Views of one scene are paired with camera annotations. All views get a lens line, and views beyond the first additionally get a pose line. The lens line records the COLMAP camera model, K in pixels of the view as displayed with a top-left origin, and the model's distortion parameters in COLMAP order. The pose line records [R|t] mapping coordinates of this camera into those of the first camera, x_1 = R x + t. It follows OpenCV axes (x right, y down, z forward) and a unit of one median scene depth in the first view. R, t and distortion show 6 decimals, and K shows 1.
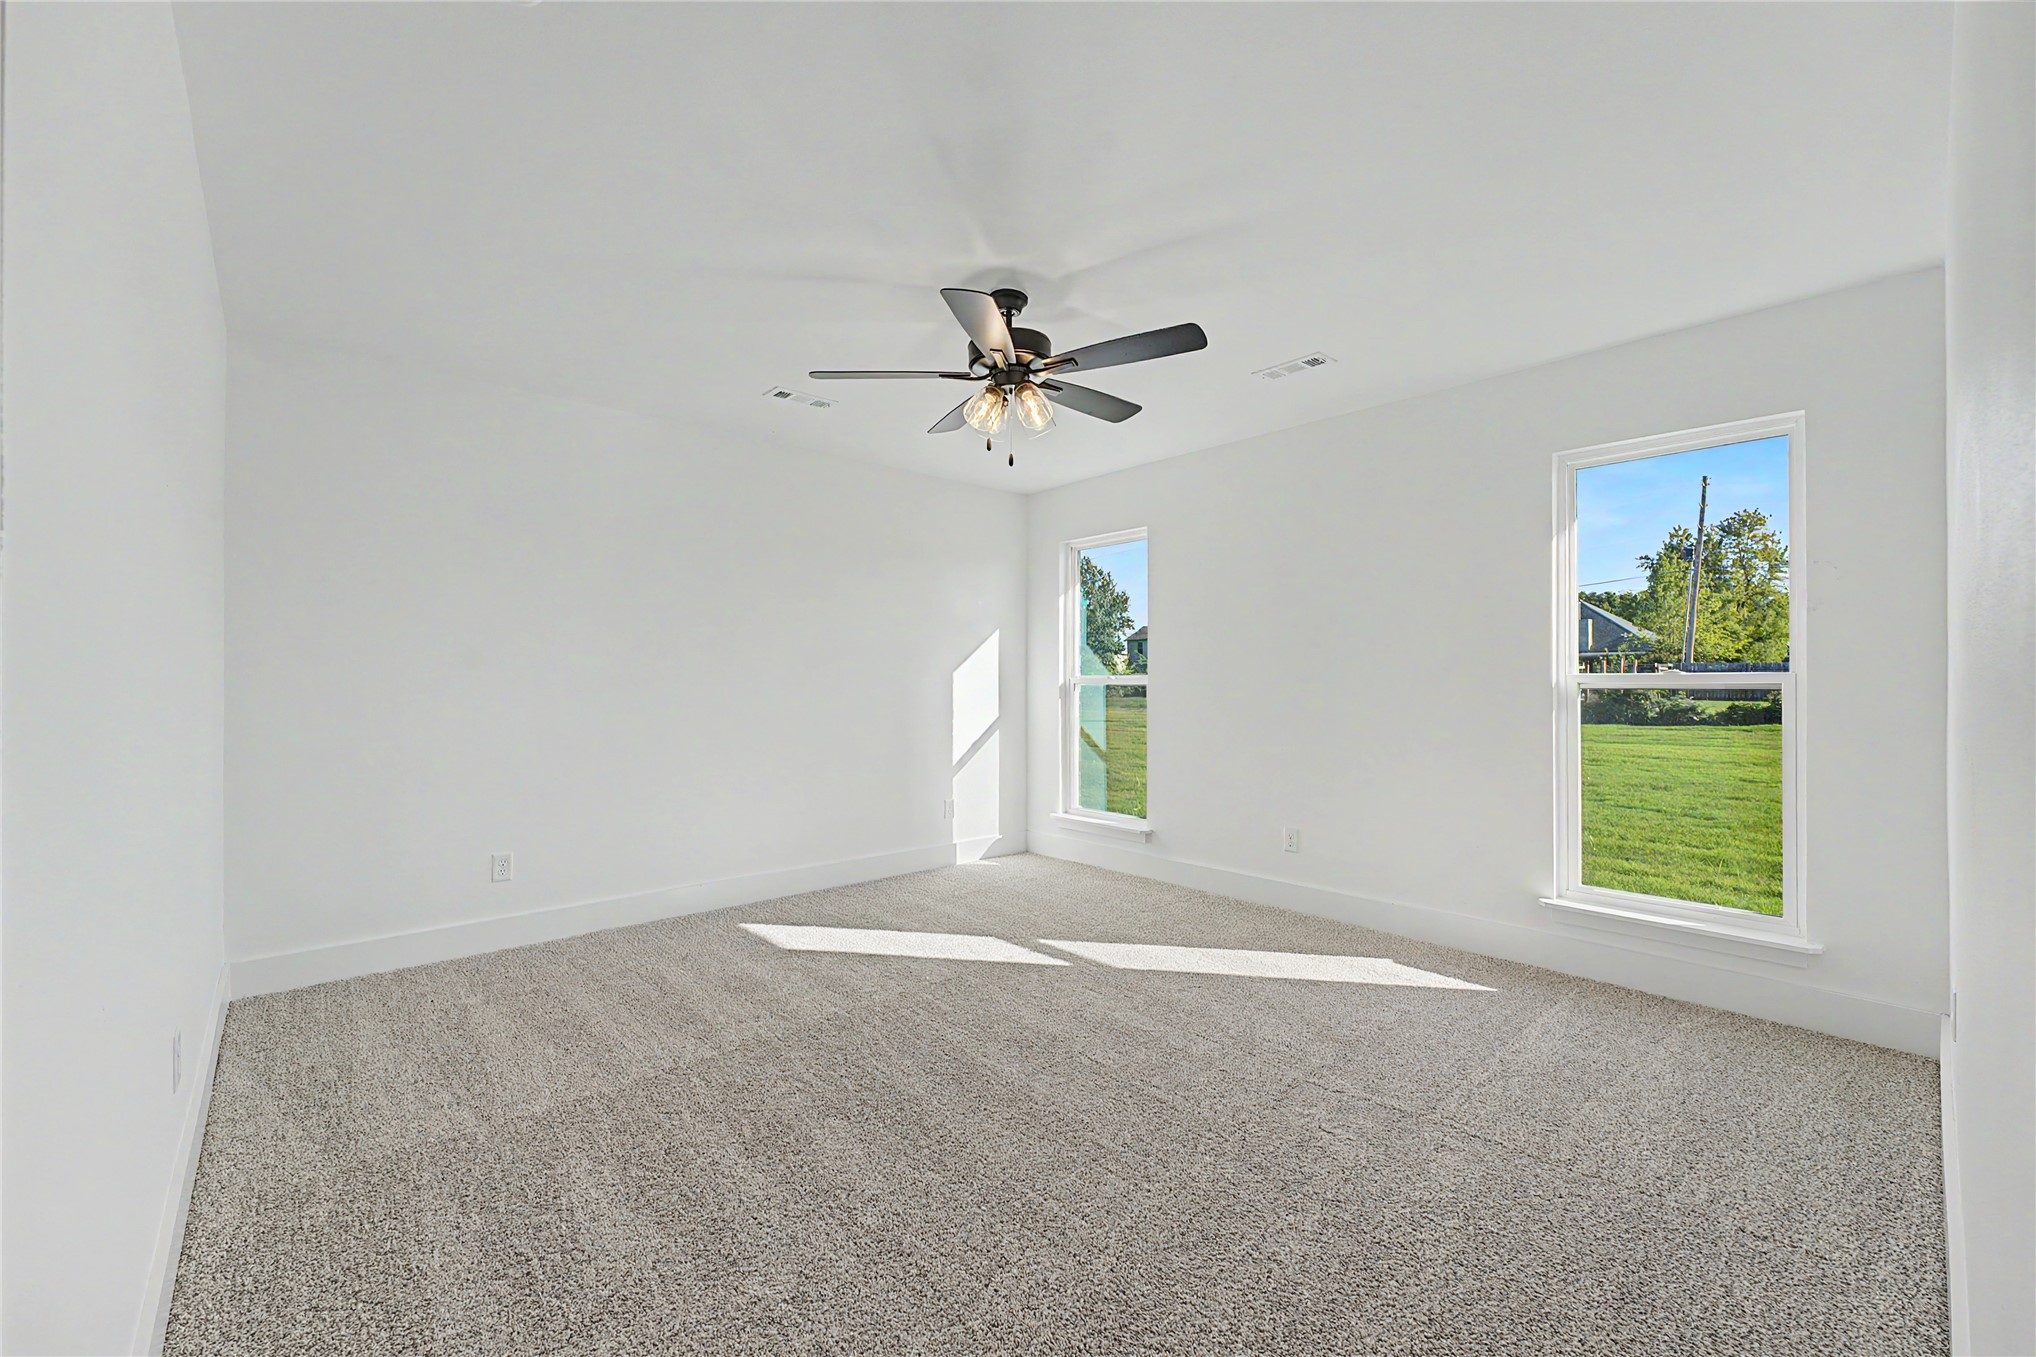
lens RADIAL K [[834.3, 0, 1021.9], [0, 834.3, 688.5], [0, 0, 1]] dist [-0.001251, 0.000304]
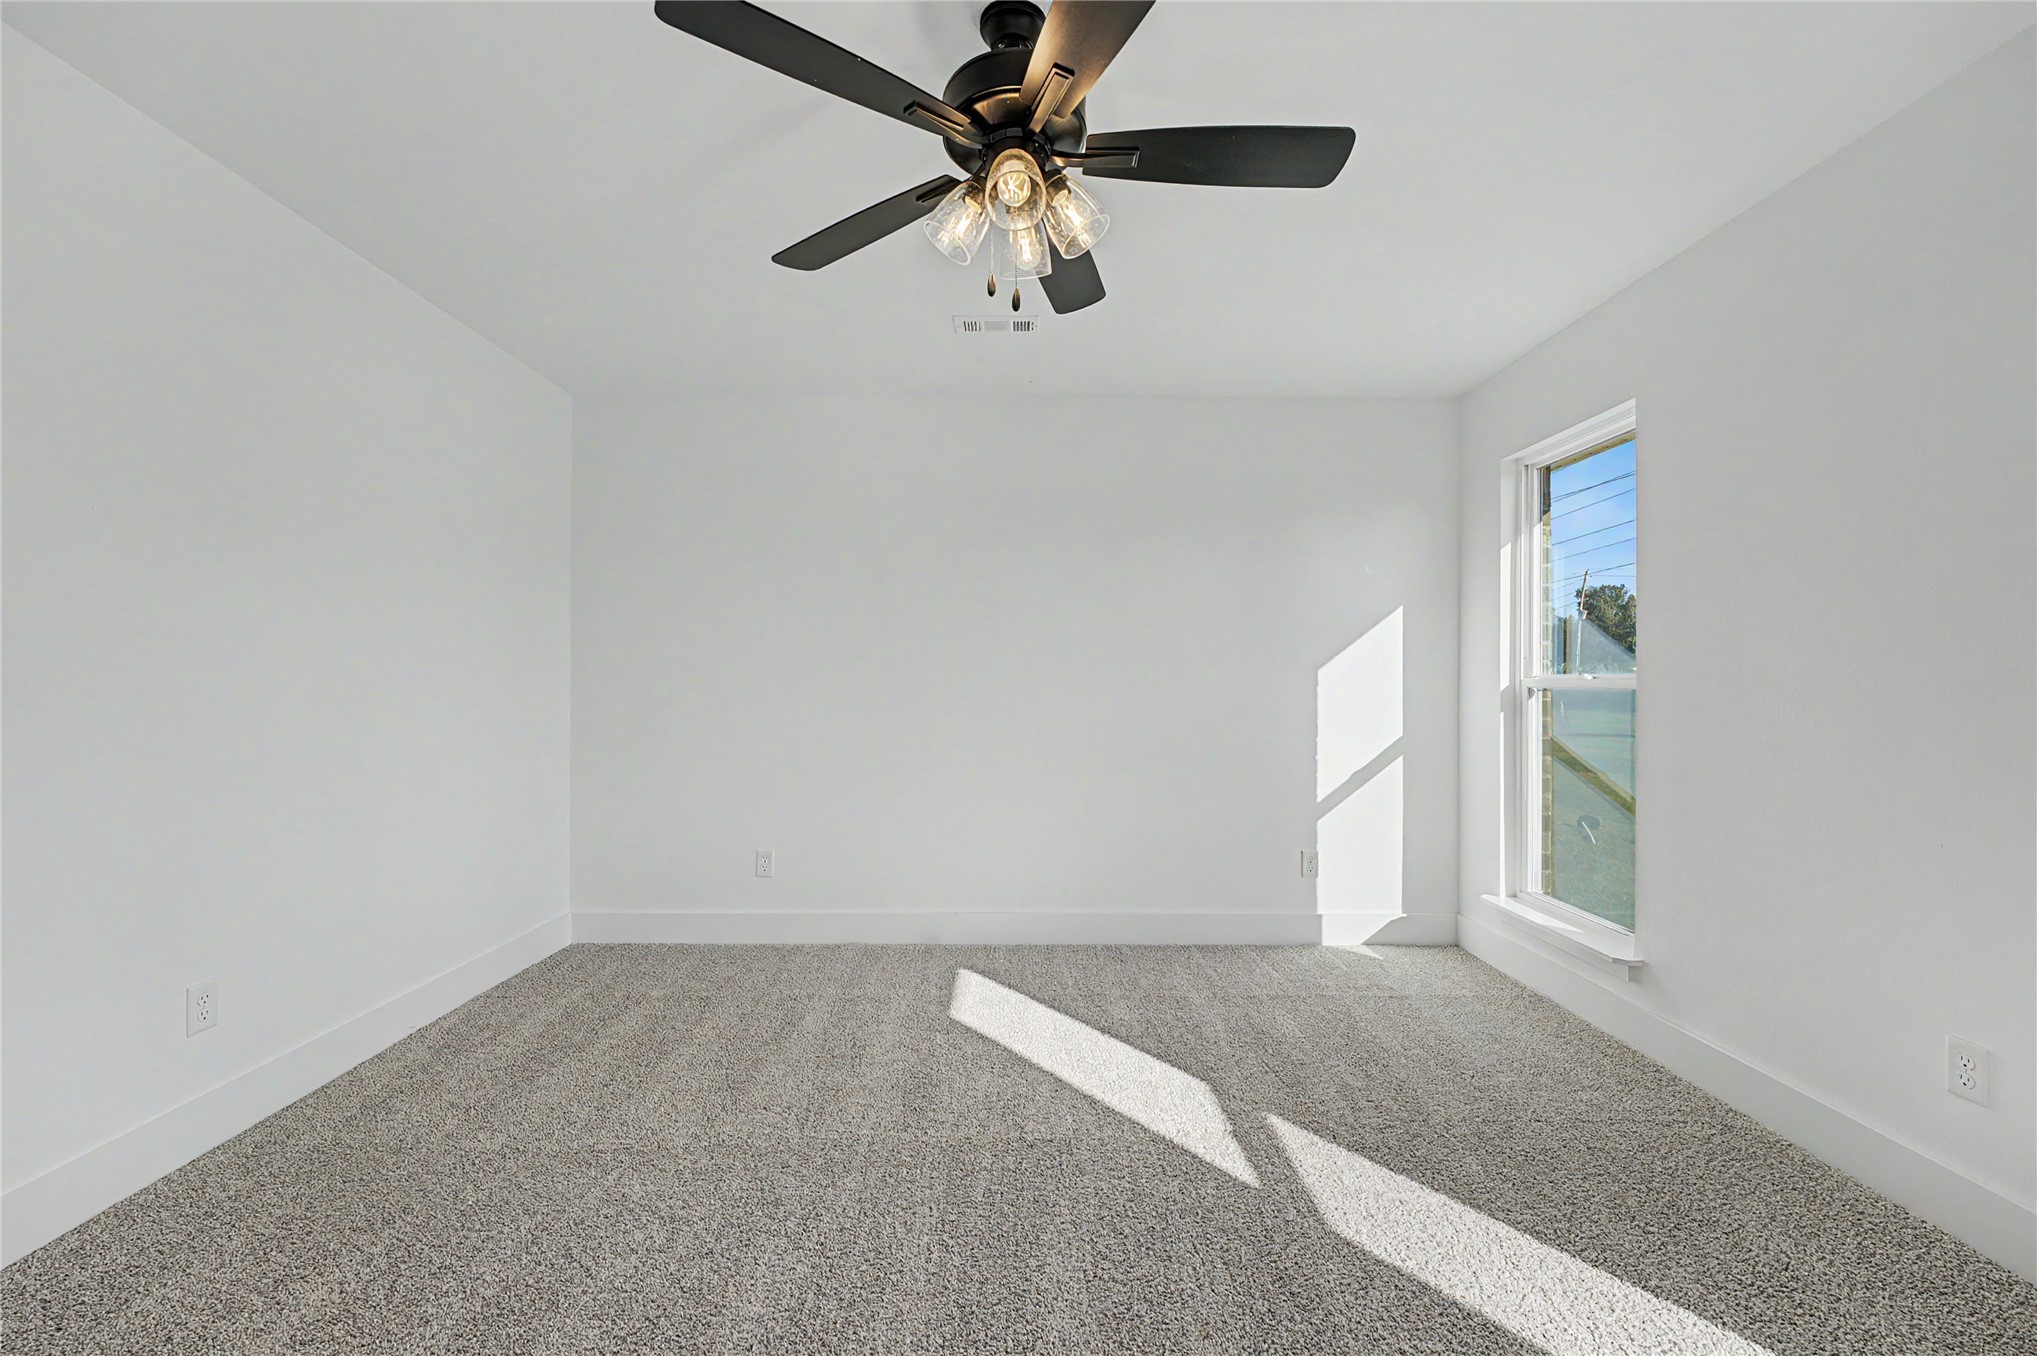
lens RADIAL K [[834.7, 0, 1019.0], [0, 834.7, 682.2], [0, 0, 1]] dist [-0.001251, 0.000304]
pose [[0.737373, -0.000632, -0.675485, 0.206337], [-0.008410, 0.999913, -0.010116, -0.000141], [0.675433, 0.013141, 0.737304, 0.309059]]
